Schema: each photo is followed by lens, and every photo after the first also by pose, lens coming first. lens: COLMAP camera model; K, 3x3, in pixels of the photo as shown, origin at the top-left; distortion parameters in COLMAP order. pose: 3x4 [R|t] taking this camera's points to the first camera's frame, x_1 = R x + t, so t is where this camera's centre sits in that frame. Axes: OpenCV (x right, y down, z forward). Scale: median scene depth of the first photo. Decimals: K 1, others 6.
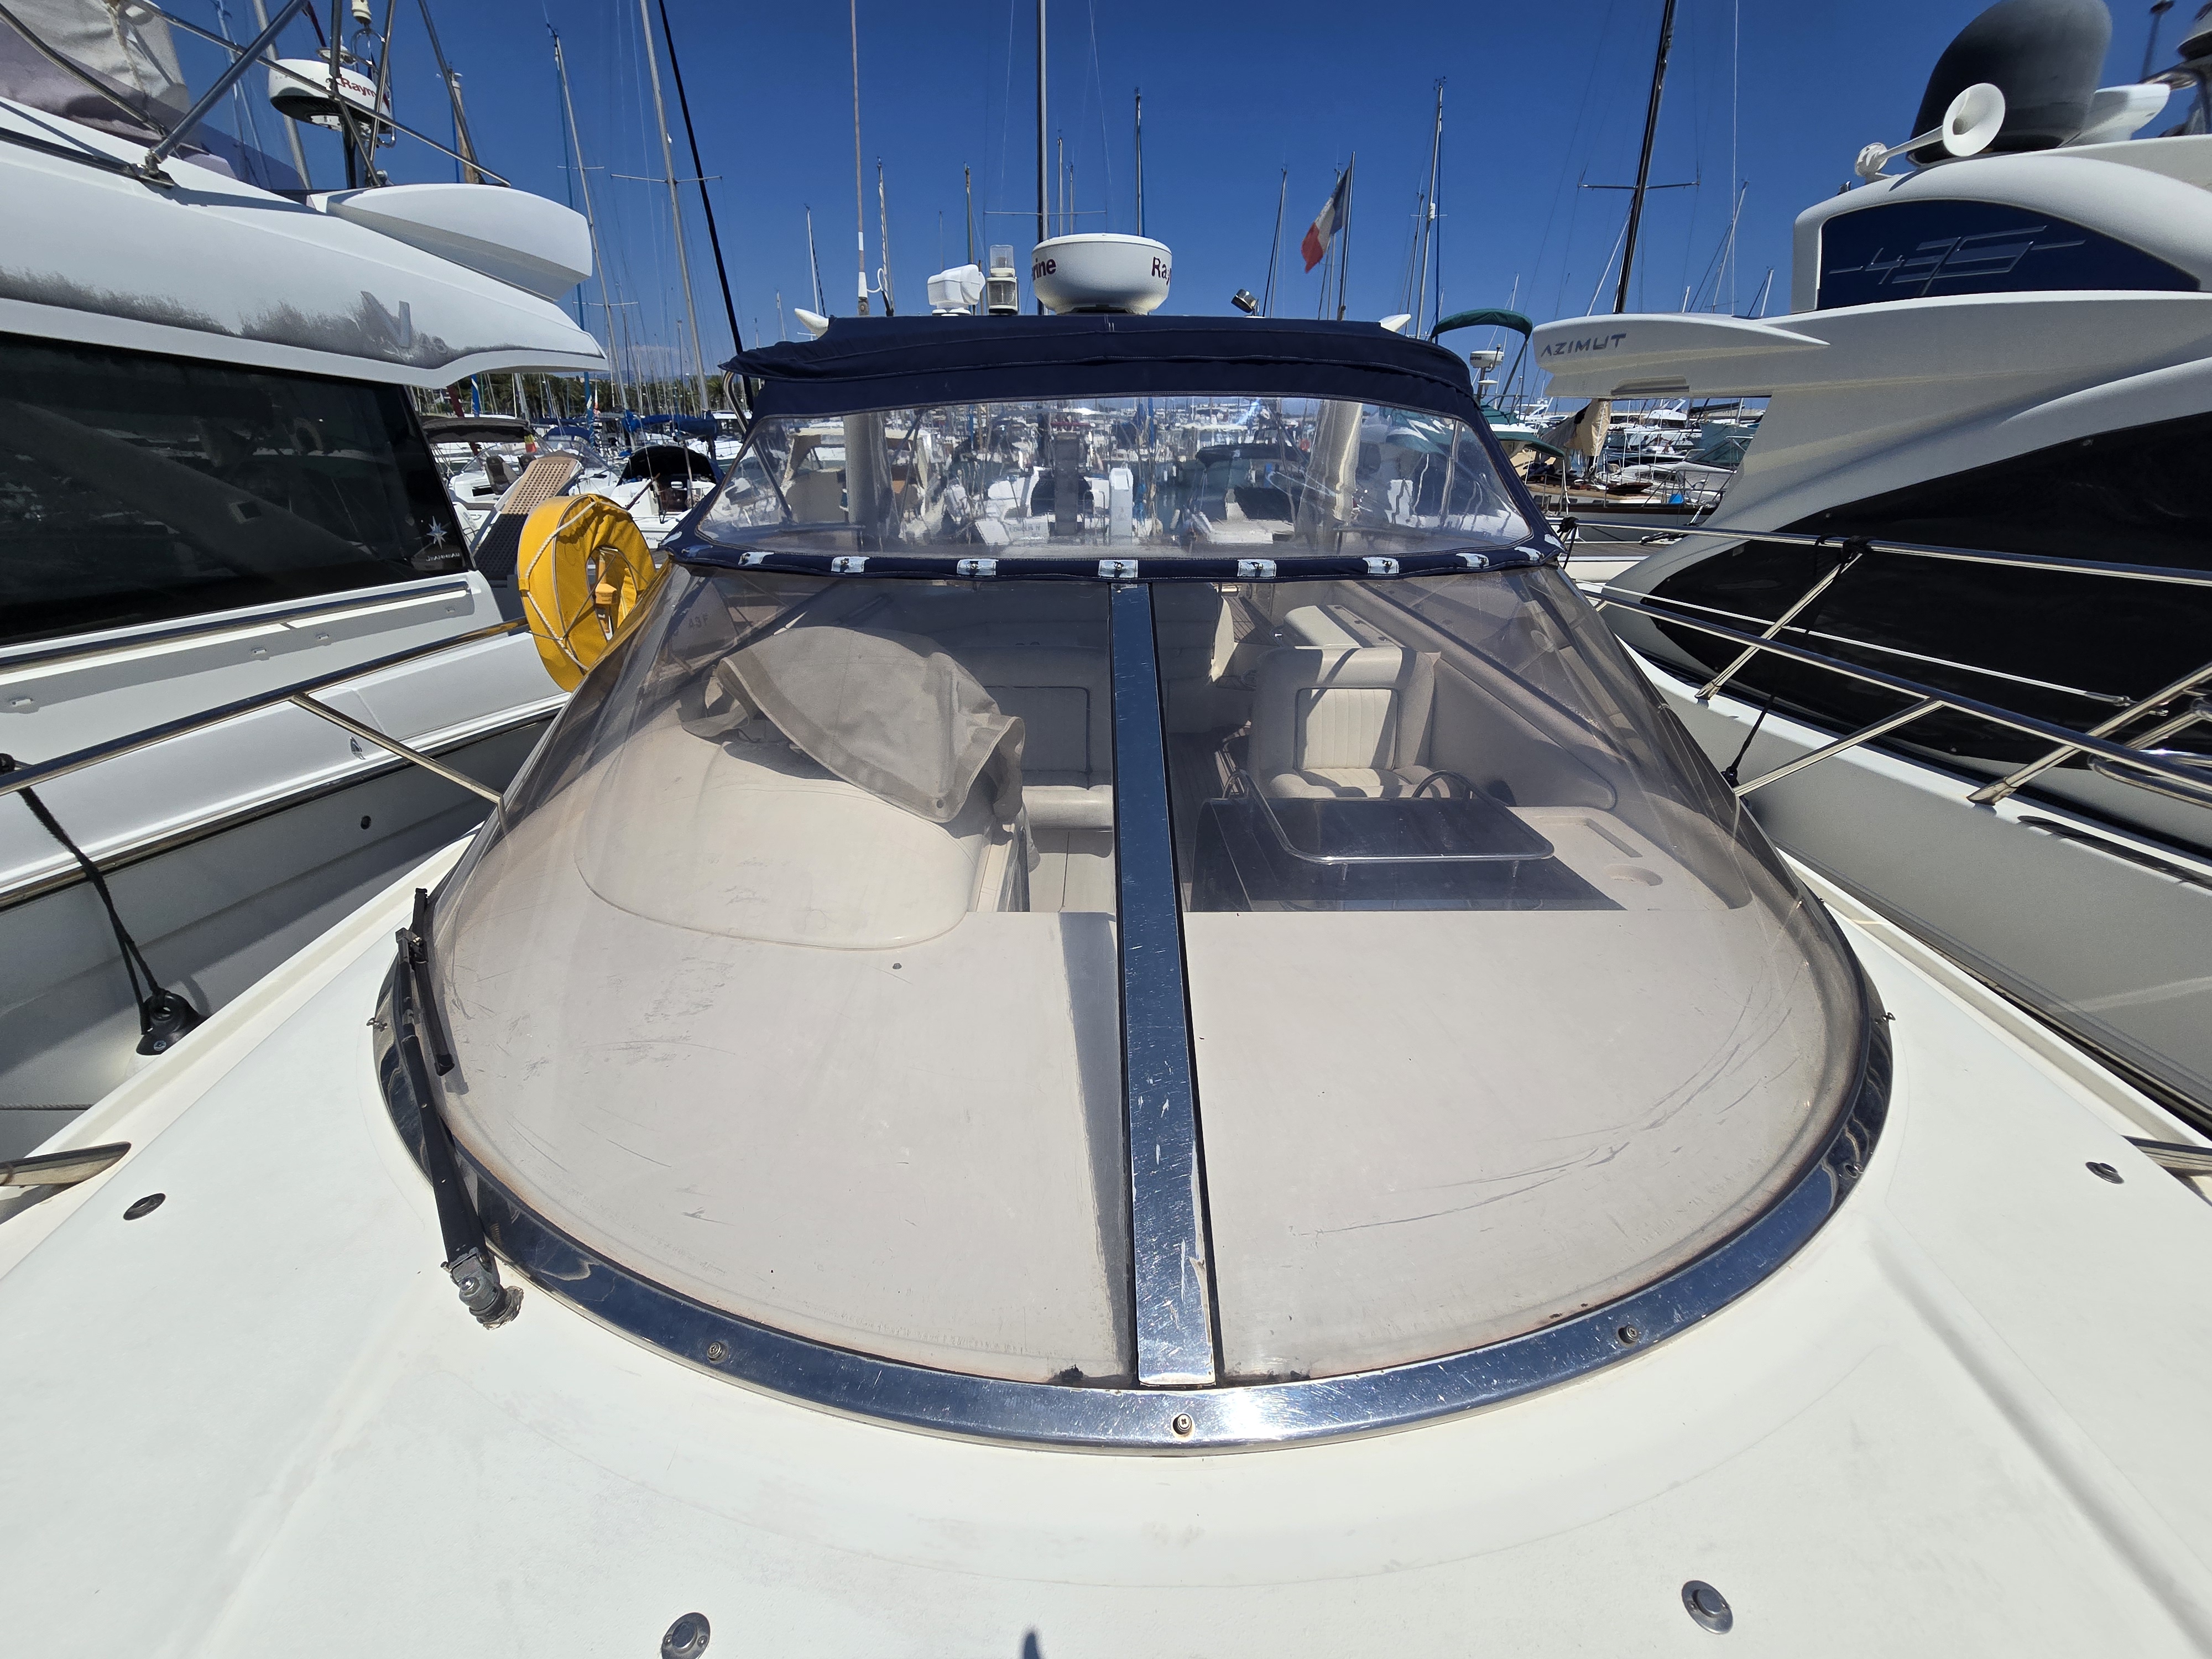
lens RADIAL K [[901.8, 0, 1102.4], [0, 901.8, 818.0], [0, 0, 1]] dist [0.001376, 0.005184]
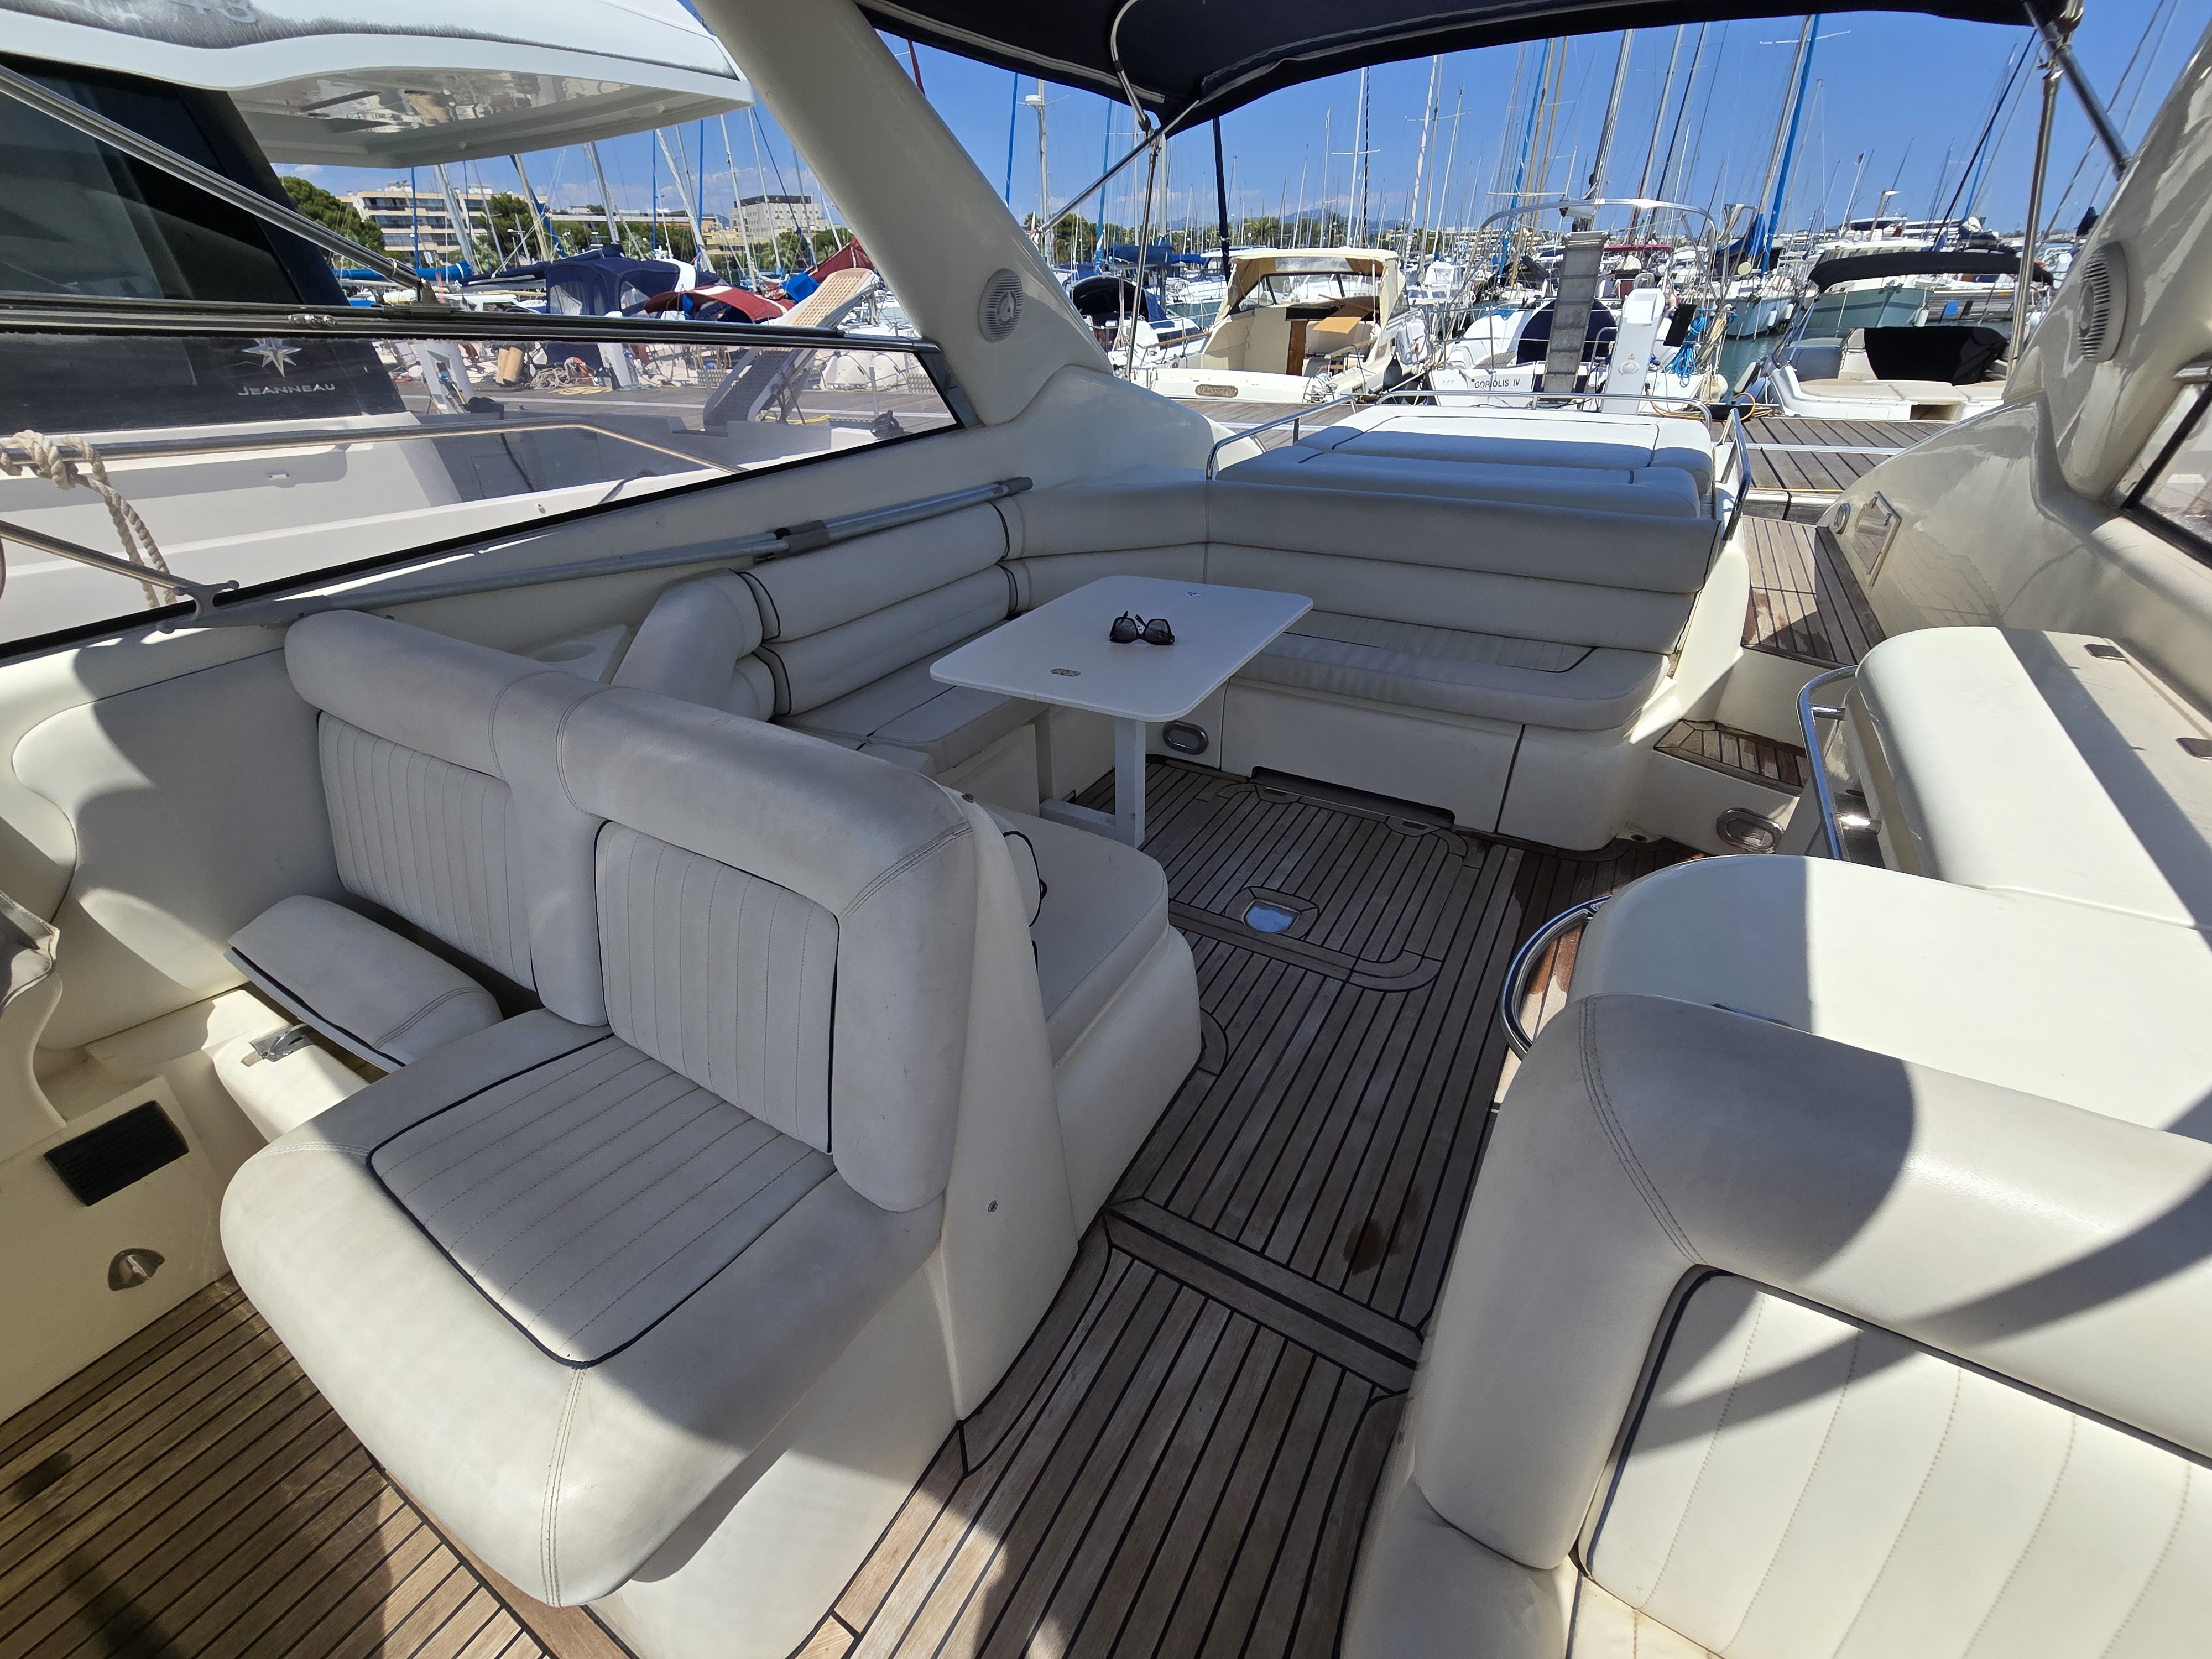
lens RADIAL K [[900.5, 0, 1104.7], [0, 900.5, 819.8], [0, 0, 1]] dist [-0.000435, -0.000132]
pose [[0.869334, 0.239263, -0.432448, 0.149127], [-0.176184, 0.967546, 0.181144, -0.213721], [0.461755, -0.081284, 0.883275, 0.701451]]
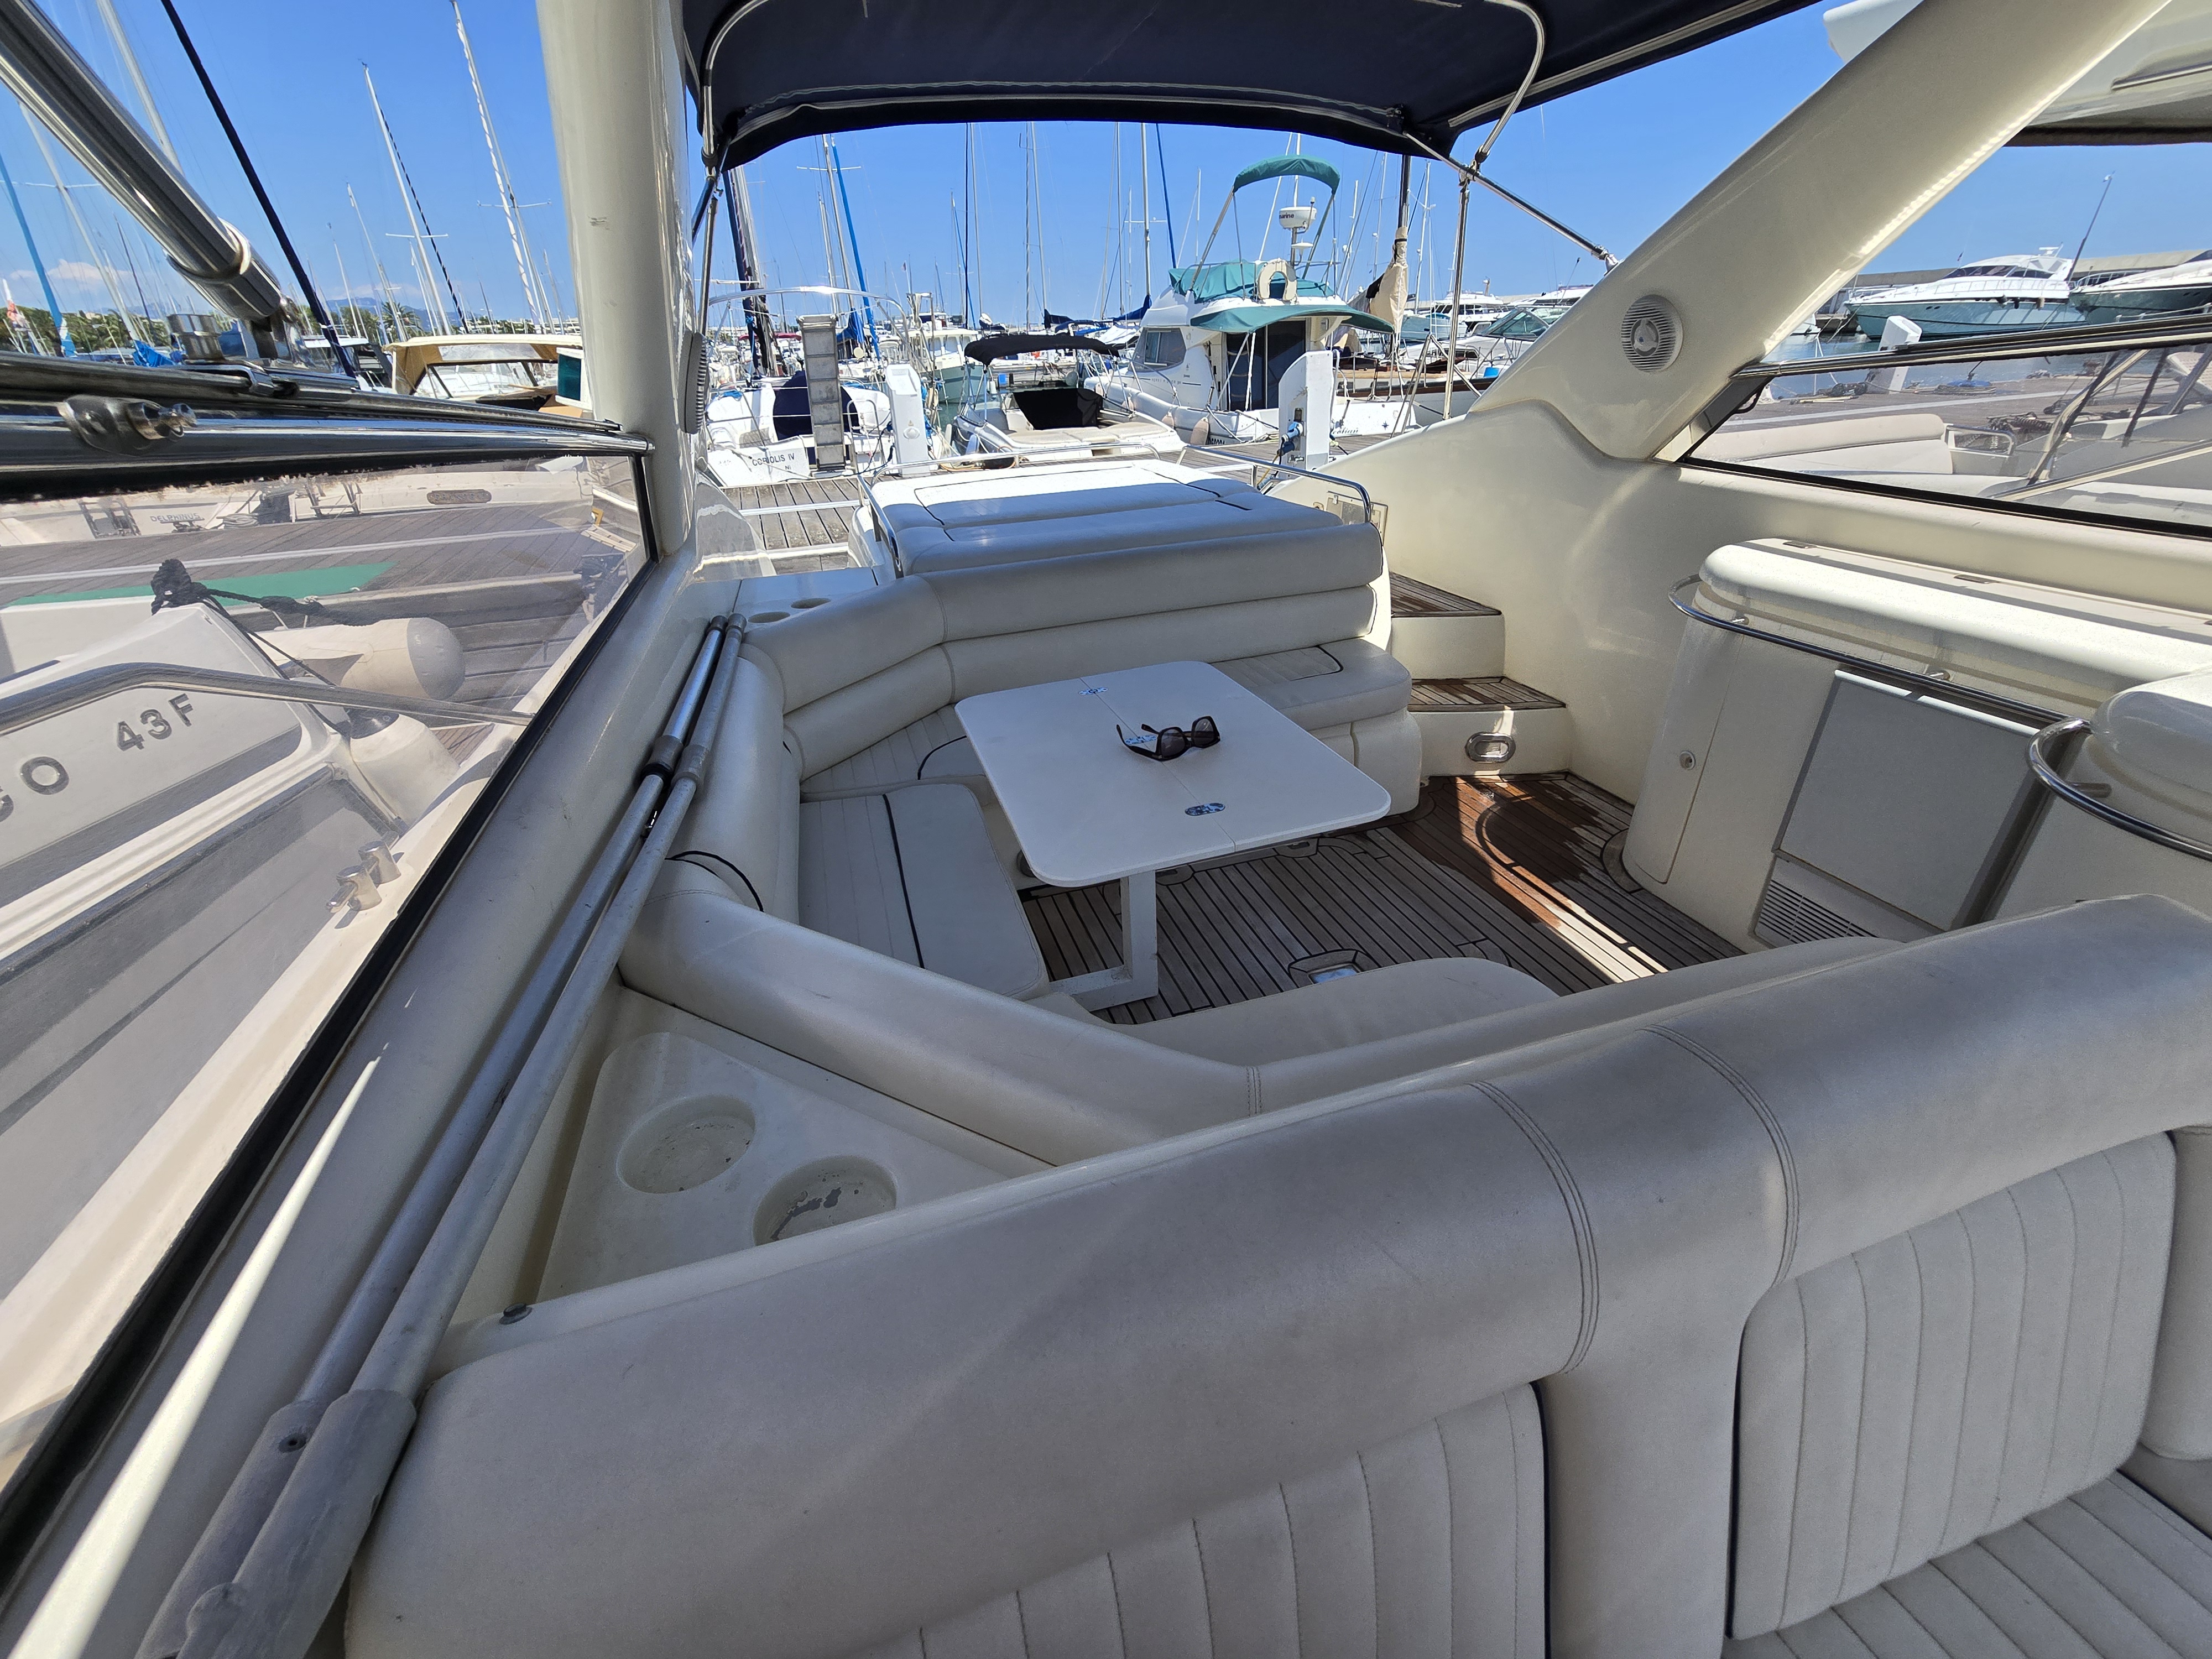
lens RADIAL K [[889.9, 0, 1093.6], [0, 889.9, 807.1], [0, 0, 1]] dist [0.017849, -0.000006]
pose [[0.958259, -0.165952, 0.232809, -0.247654], [0.148813, 0.984809, 0.089475, -0.241979], [-0.244121, -0.051095, 0.968398, 0.775085]]
